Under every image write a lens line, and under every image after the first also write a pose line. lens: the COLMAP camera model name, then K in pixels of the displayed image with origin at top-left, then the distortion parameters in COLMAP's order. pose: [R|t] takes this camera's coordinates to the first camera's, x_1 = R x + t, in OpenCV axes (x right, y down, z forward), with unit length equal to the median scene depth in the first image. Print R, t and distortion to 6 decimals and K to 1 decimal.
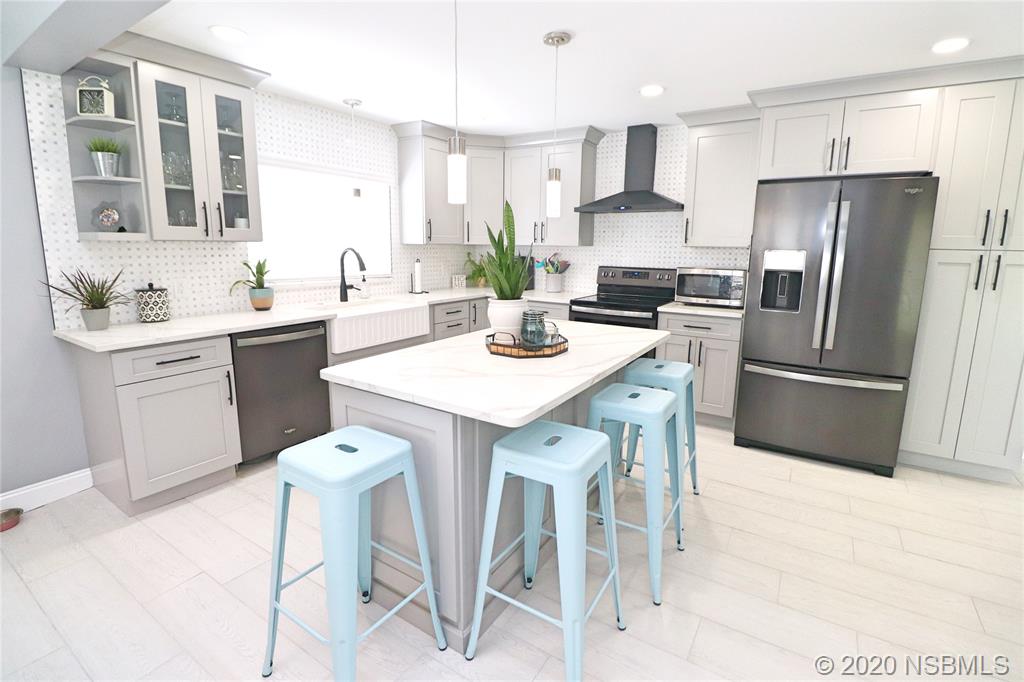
lens RADIAL K [[470.0, 0, 521.7], [0, 470.0, 326.3], [0, 0, 1]] dist [-0.011456, -0.006458]
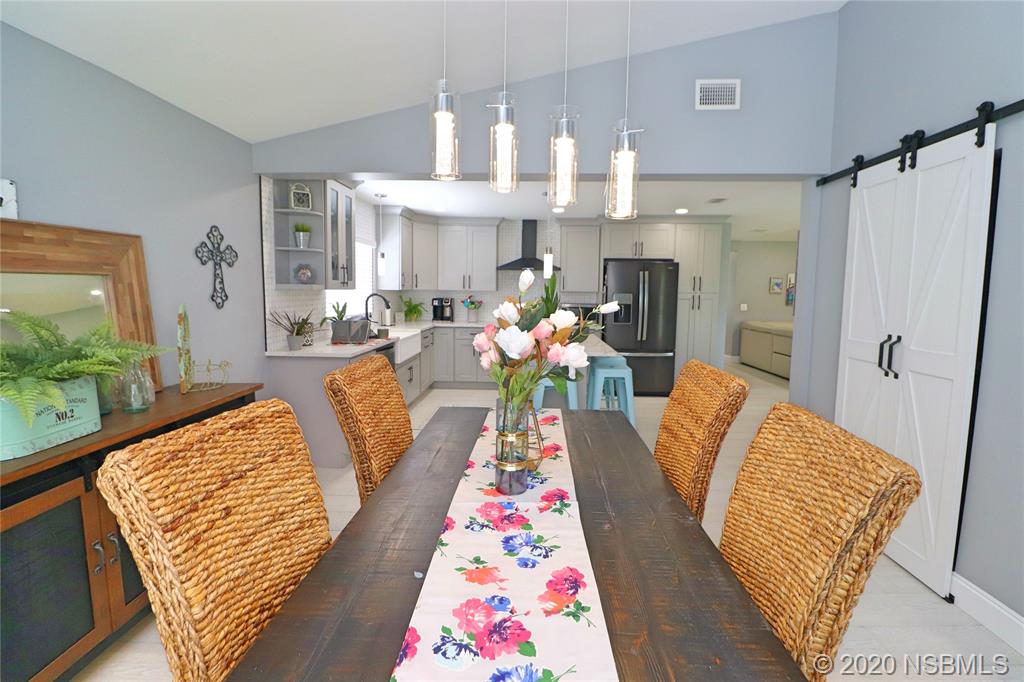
lens RADIAL K [[470.0, 0, 516.2], [0, 470.0, 341.6], [0, 0, 1]] dist [-0.011456, -0.006458]
pose [[0.863383, -0.055880, 0.501444, -0.860680], [0.083022, 0.996035, -0.031951, 0.071360], [-0.497671, 0.069217, 0.864600, -0.521016]]
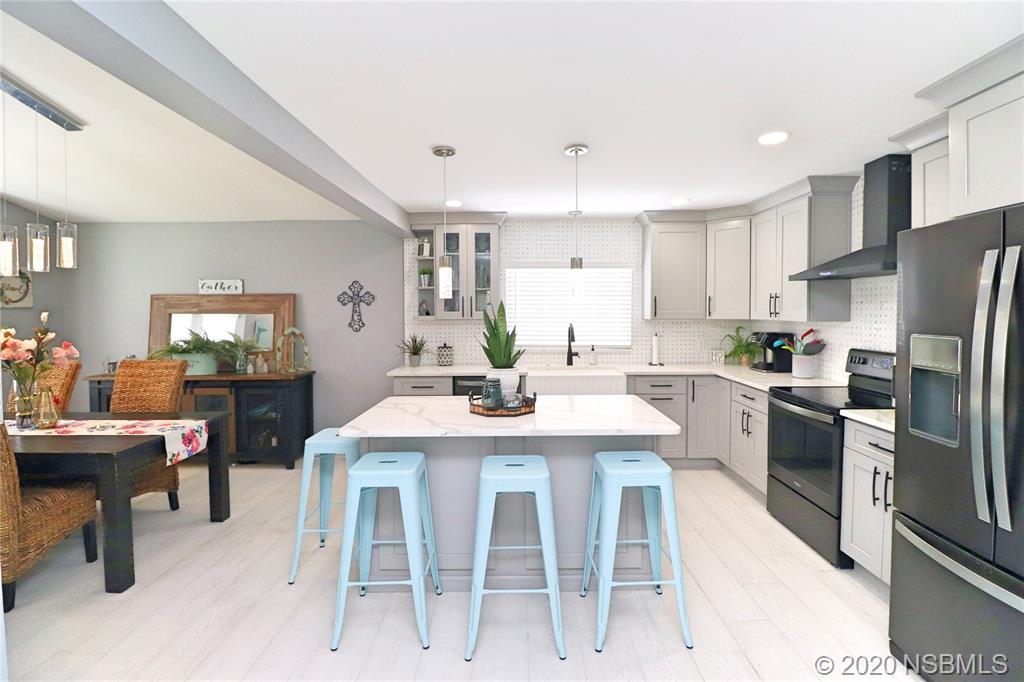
lens RADIAL K [[470.0, 0, 518.8], [0, 470.0, 323.1], [0, 0, 1]] dist [-0.011456, -0.006458]
pose [[0.538686, 0.005786, -0.842486, 0.749406], [-0.133630, 0.987905, -0.078658, -0.059093], [0.831841, 0.154954, 0.532944, 0.249309]]
